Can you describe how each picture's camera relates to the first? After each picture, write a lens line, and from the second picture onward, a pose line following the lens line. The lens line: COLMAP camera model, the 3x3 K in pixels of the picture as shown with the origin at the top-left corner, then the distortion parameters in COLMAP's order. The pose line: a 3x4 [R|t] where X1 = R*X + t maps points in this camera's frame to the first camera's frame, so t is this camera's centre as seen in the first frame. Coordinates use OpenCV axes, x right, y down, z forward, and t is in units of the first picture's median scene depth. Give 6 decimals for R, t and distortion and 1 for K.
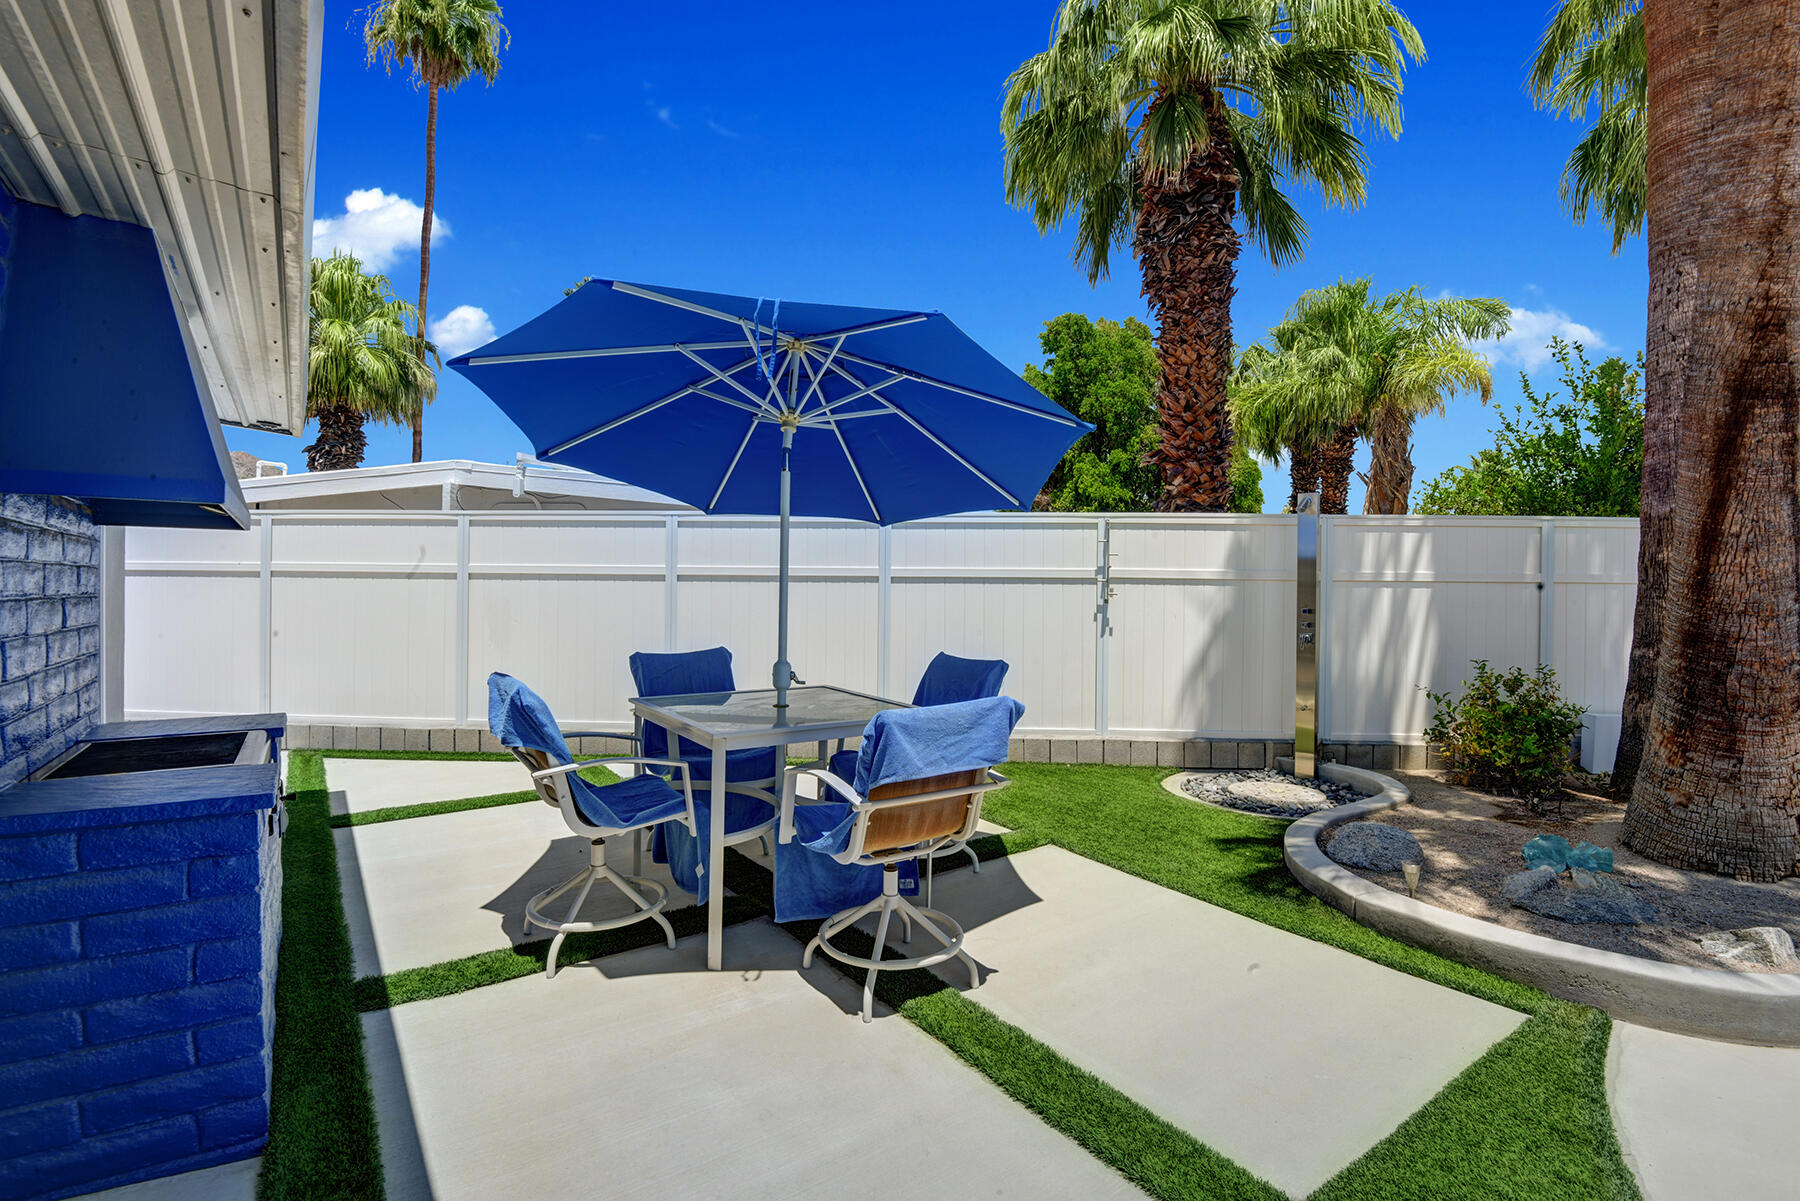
lens RADIAL K [[853.1, 0, 911.9], [0, 853.1, 593.1], [0, 0, 1]] dist [-0.019931, -0.004162]
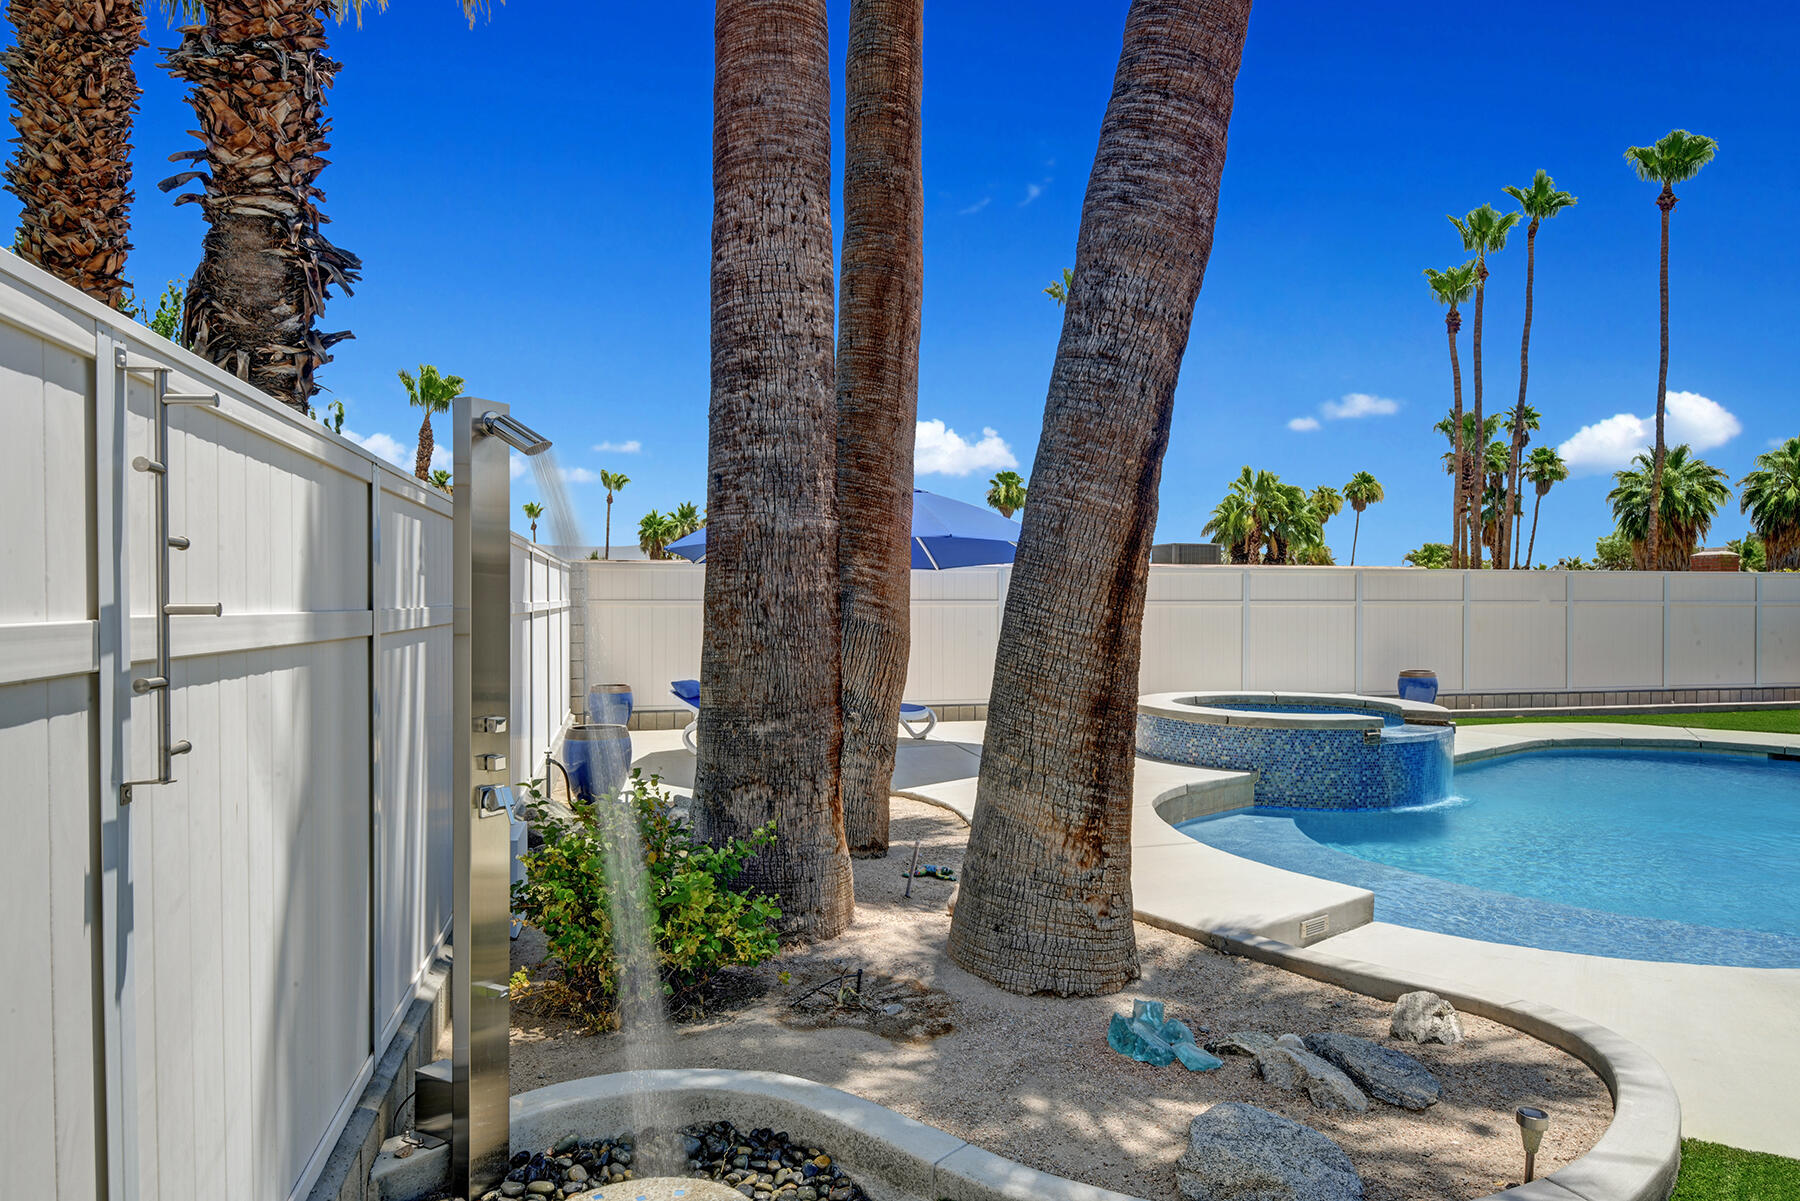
lens RADIAL K [[1171.9, 0, 904.7], [0, 1171.9, 611.4], [0, 0, 1]] dist [-0.006278, -0.006668]
pose [[-0.275109, -0.018363, 0.961238, -0.064324], [-0.000172, 0.999819, 0.019051, -0.036052], [-0.961413, 0.005075, -0.275062, 0.917693]]
